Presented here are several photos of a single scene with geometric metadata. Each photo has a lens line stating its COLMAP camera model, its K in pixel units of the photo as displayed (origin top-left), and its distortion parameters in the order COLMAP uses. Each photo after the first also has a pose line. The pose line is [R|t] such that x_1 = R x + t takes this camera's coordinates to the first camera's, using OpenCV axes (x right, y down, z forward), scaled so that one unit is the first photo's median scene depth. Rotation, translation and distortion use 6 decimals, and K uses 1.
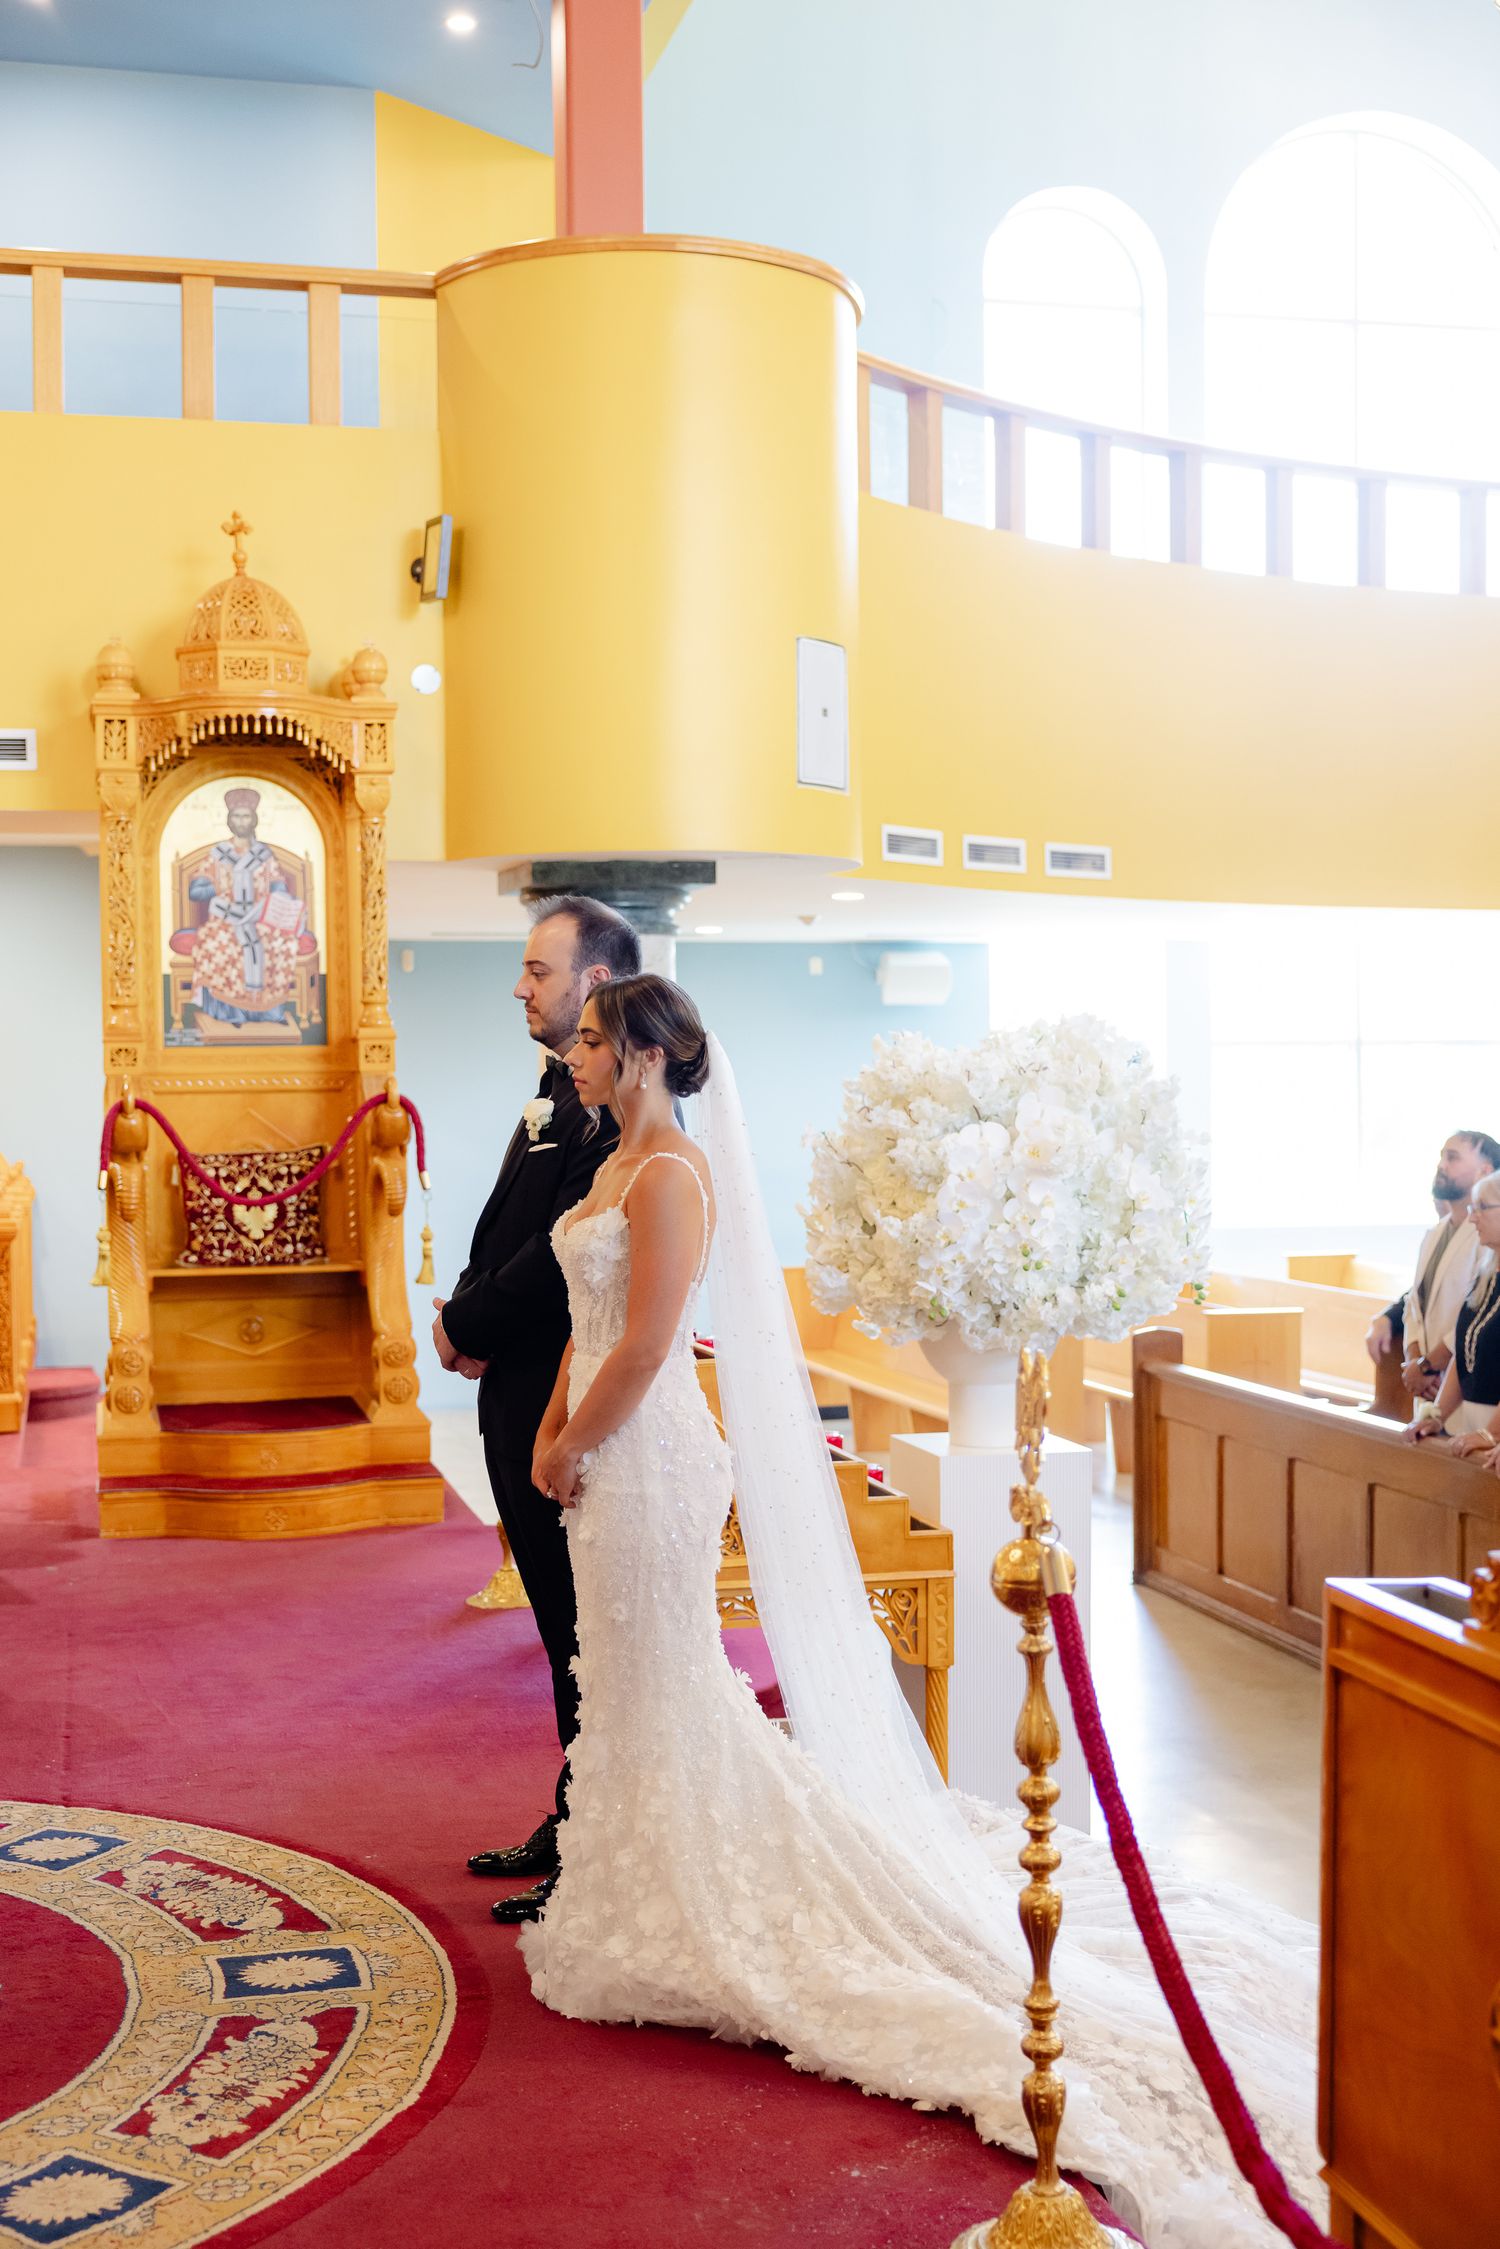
lens RADIAL K [[2663.2, 0, 727.7], [0, 2663.2, 1170.3], [0, 0, 1]] dist [0.001151, 0.035519]
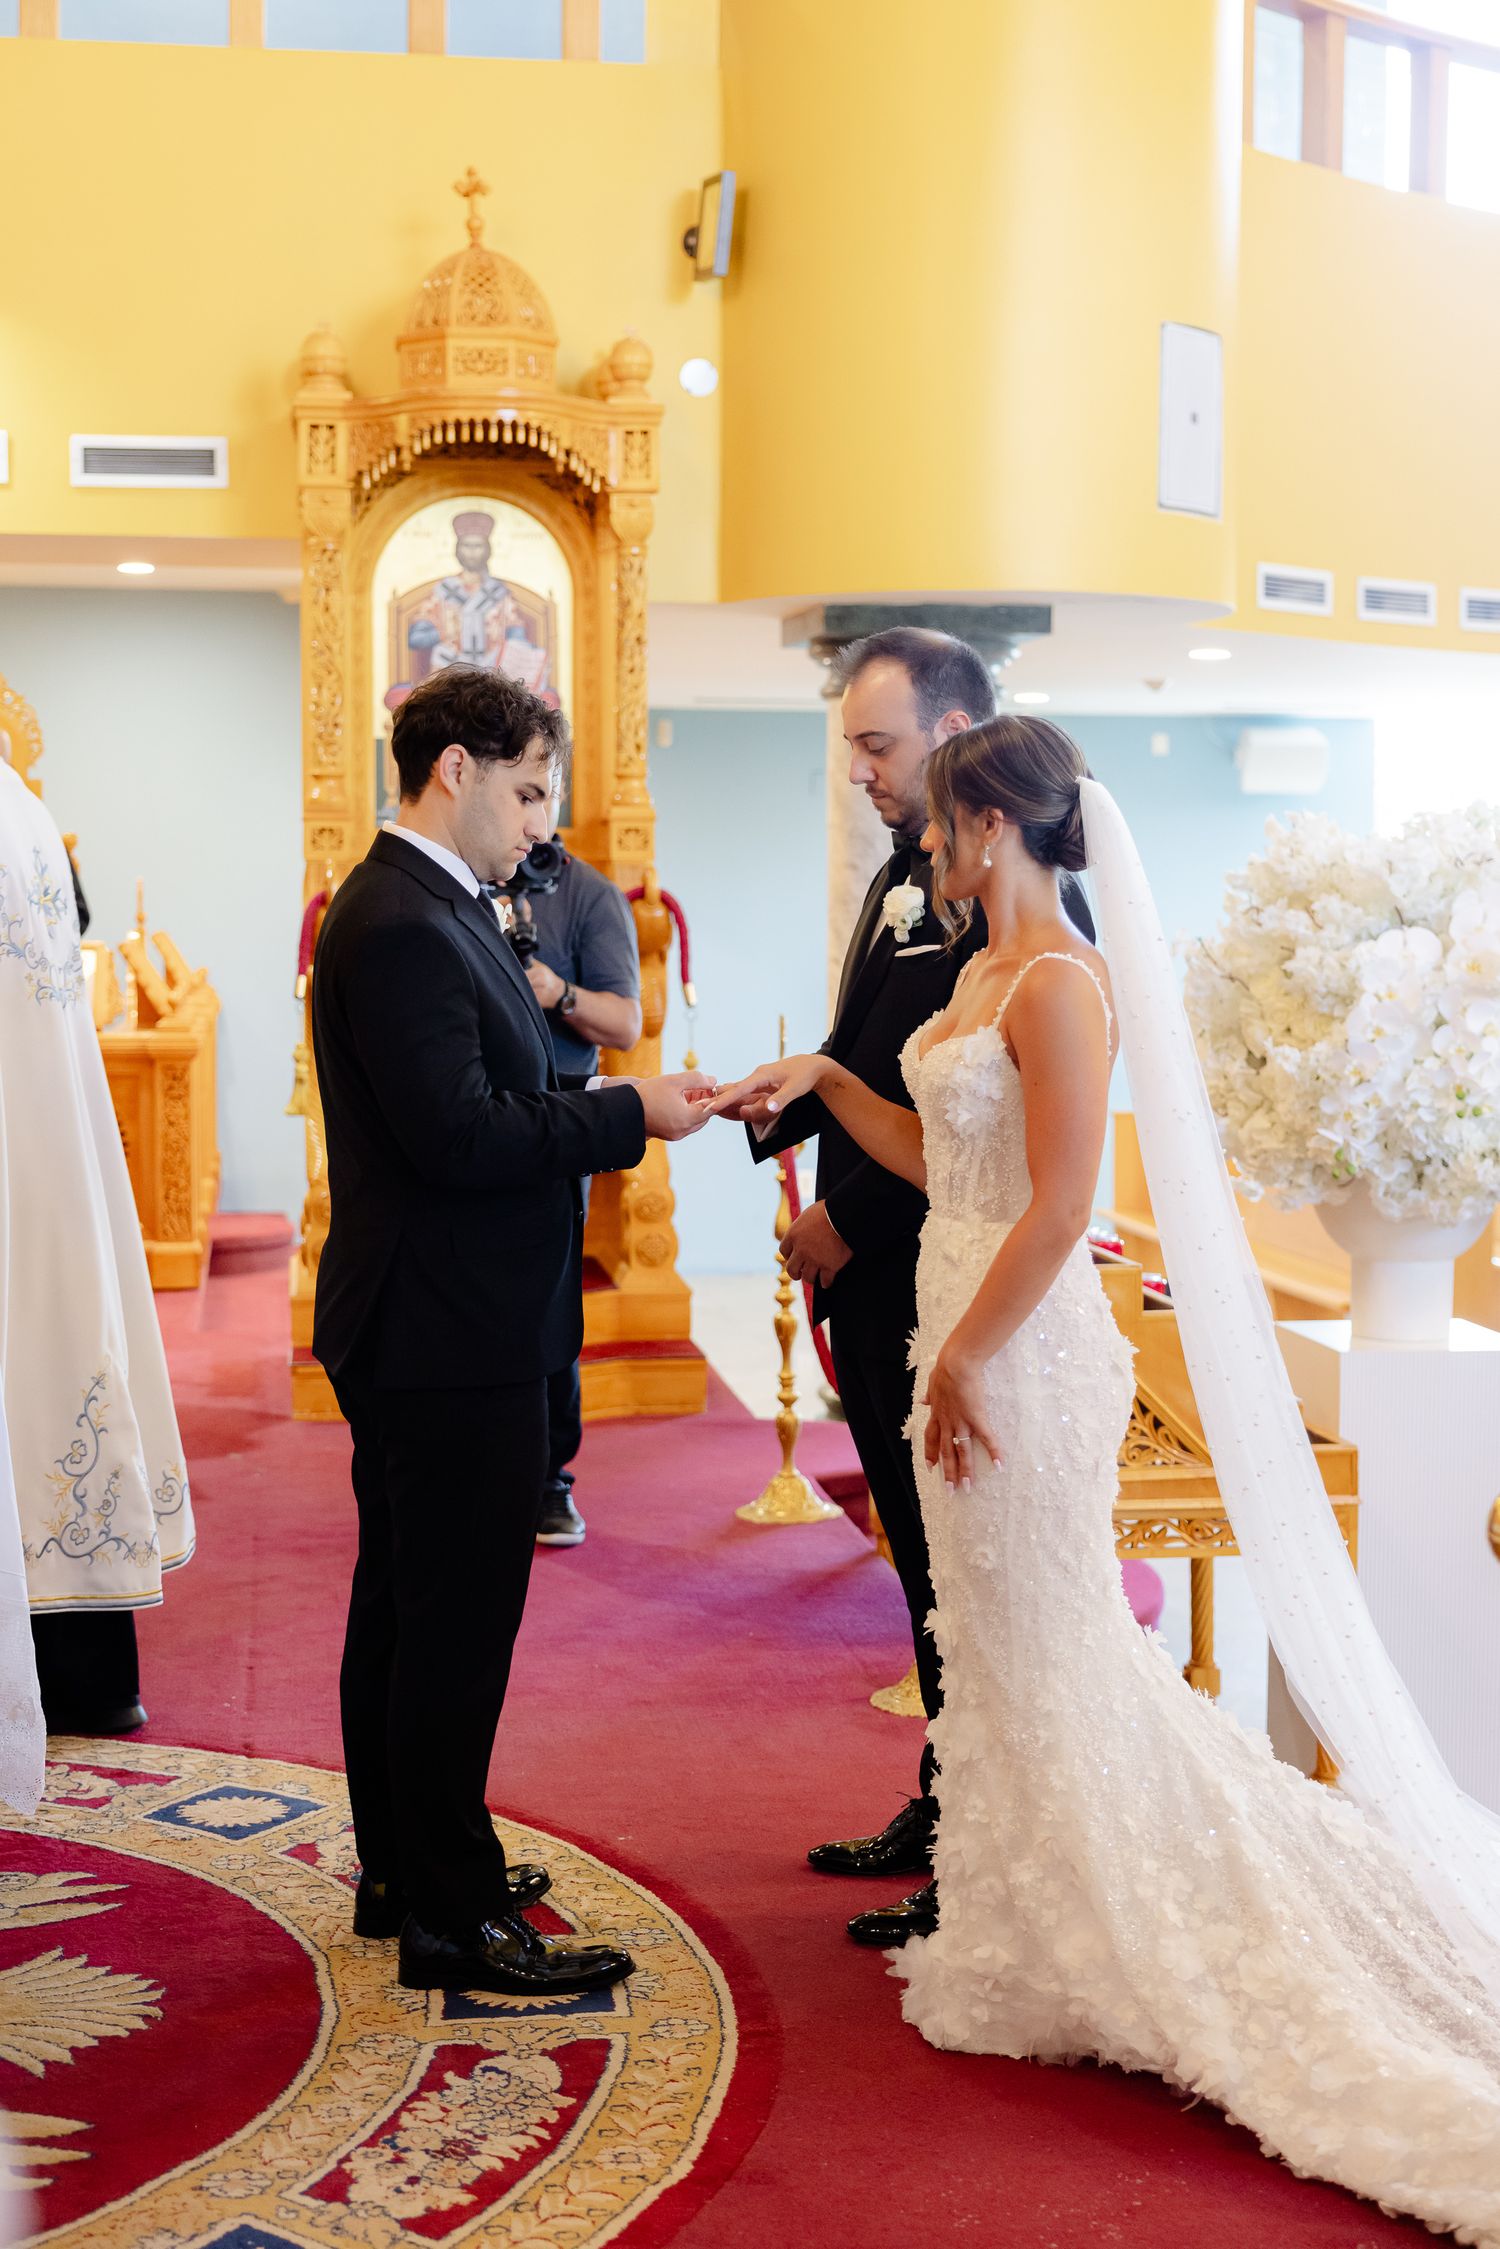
lens RADIAL K [[3143.5, 0, 744.0], [0, 3143.5, 1102.8], [0, 0, 1]] dist [0.013274, 0.030205]
pose [[0.995828, 0.019724, -0.089094, -0.015032], [-0.016679, 0.999255, 0.034795, 0.004492], [0.089713, -0.033164, 0.995415, 0.060496]]
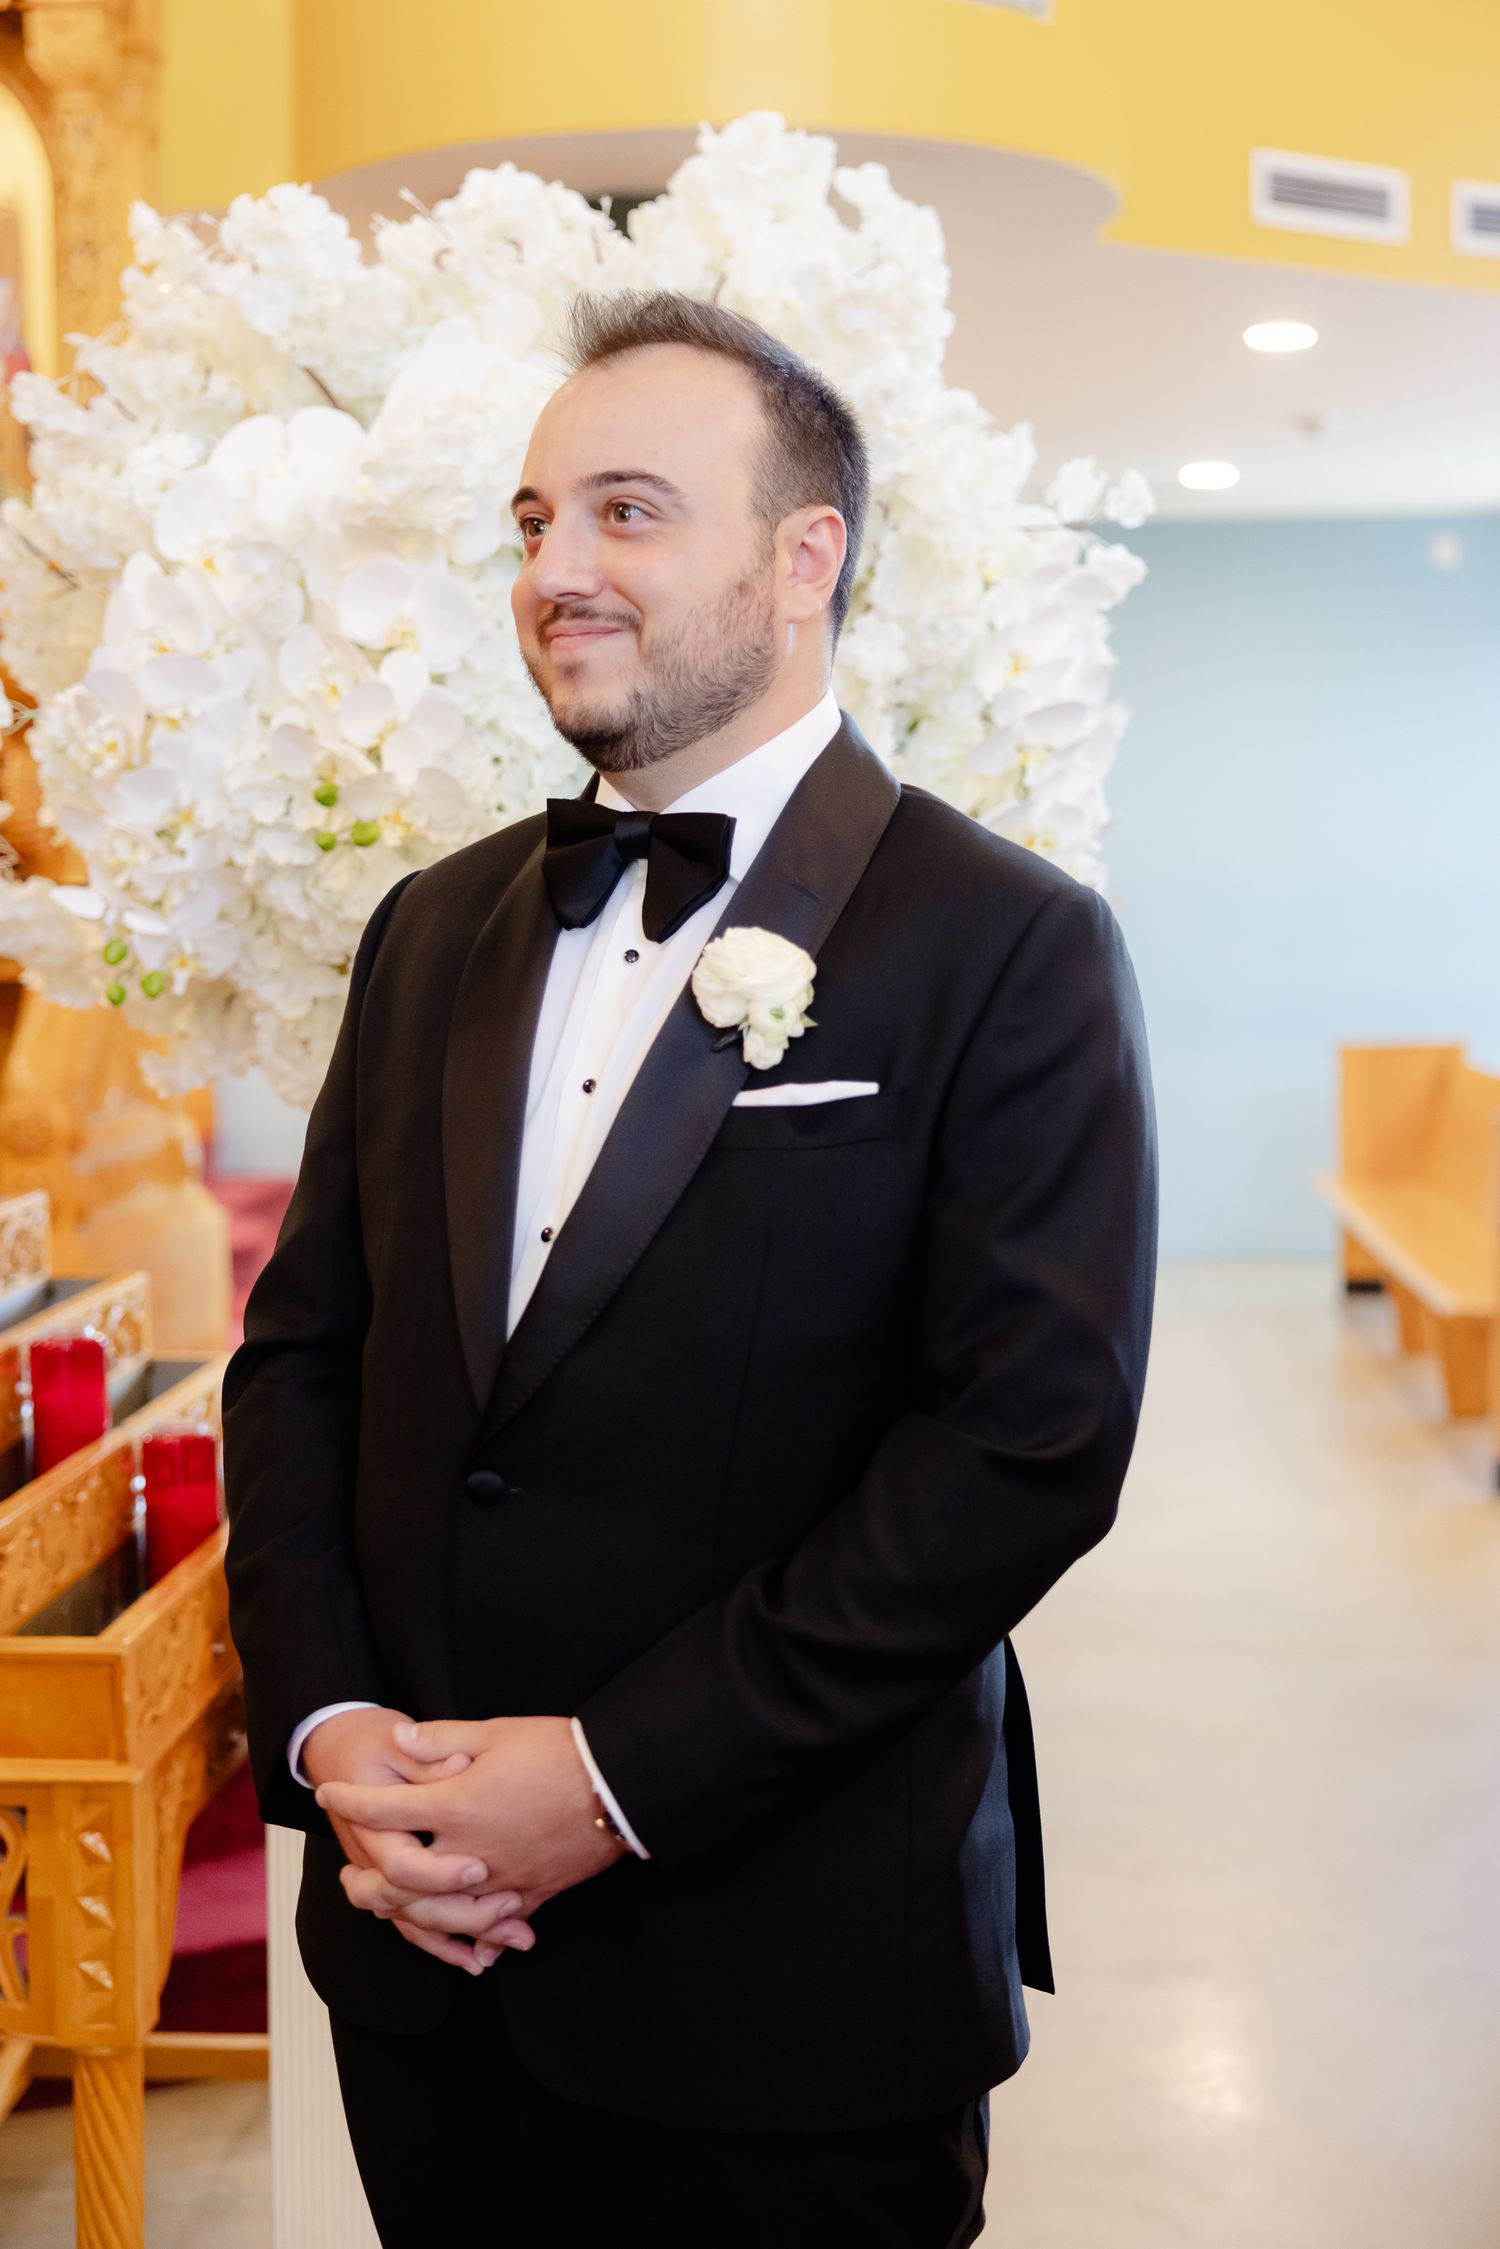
lens RADIAL K [[3217.9, 0, 750.0], [0, 3217.9, 1124.5], [0, 0, 1]] dist [0.036765, -0.058952]
pose [[0.952808, 0.026581, -0.302408, 0.271296], [-0.013203, 0.998845, 0.046196, 0.050740], [0.303287, -0.040024, 0.952058, 0.640159]]
